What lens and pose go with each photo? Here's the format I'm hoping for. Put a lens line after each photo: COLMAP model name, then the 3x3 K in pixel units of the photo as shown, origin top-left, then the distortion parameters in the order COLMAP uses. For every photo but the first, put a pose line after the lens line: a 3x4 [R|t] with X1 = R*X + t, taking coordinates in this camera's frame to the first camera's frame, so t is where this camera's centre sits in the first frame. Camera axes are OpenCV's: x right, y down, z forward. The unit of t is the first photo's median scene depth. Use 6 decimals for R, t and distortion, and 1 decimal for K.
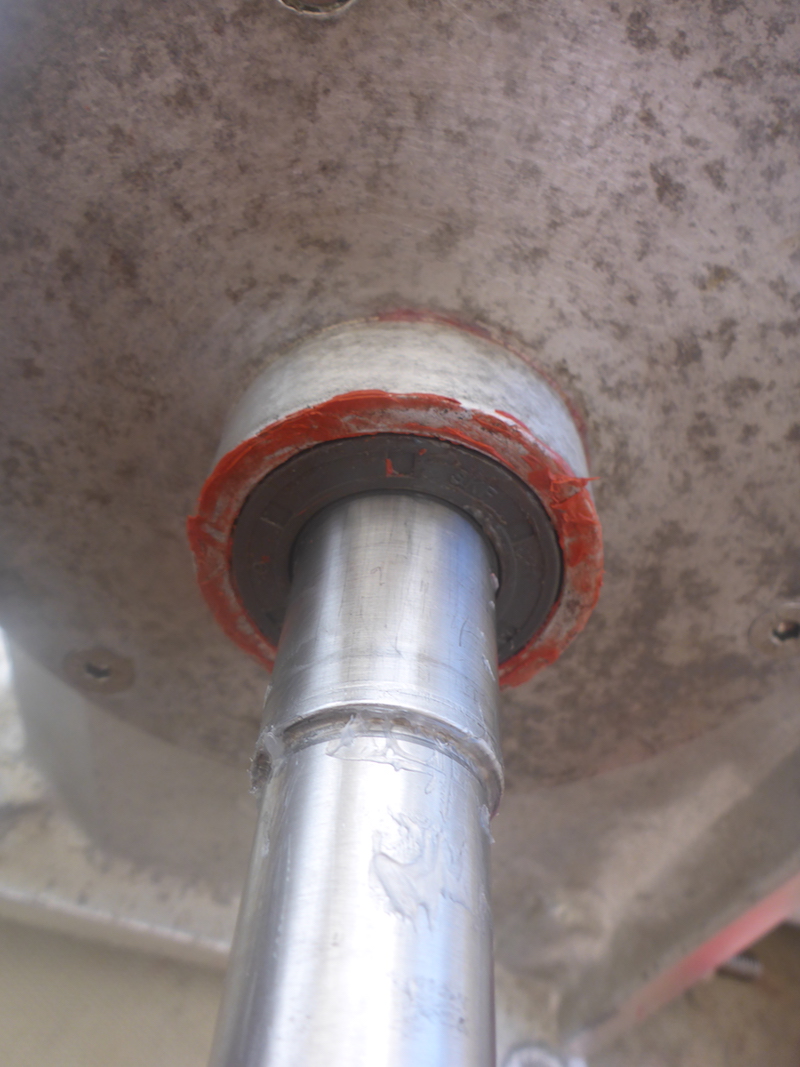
lens RADIAL K [[930.5, 0, 400.0], [0, 930.5, 533.5], [0, 0, 1]] dist [-0.014366, 0.005502]
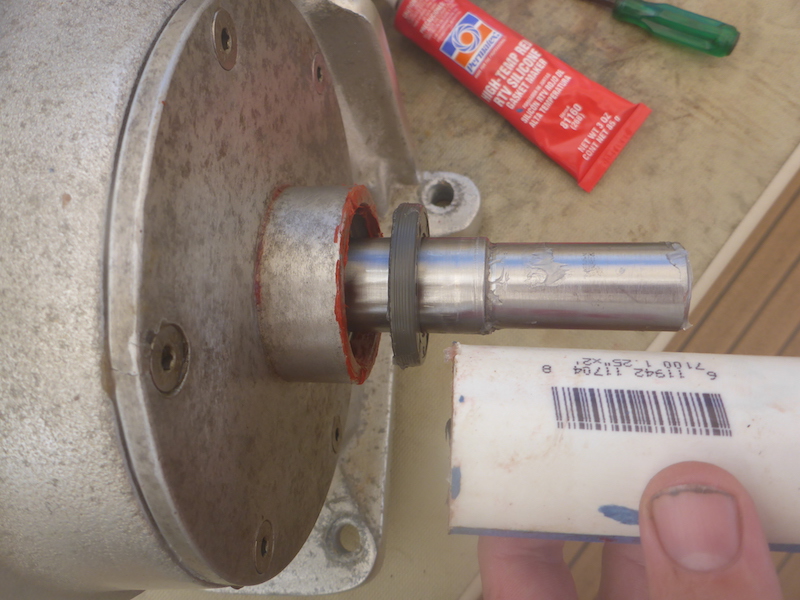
lens RADIAL K [[697.6, 0, 400.0], [0, 697.6, 300.0], [0, 0, 1]] dist [-0.014366, 0.005502]
pose [[-0.057404, -0.995547, -0.074777, 0.075342], [0.763868, -0.092025, 0.638777, -0.939075], [-0.642814, -0.020452, 0.765749, -0.273376]]
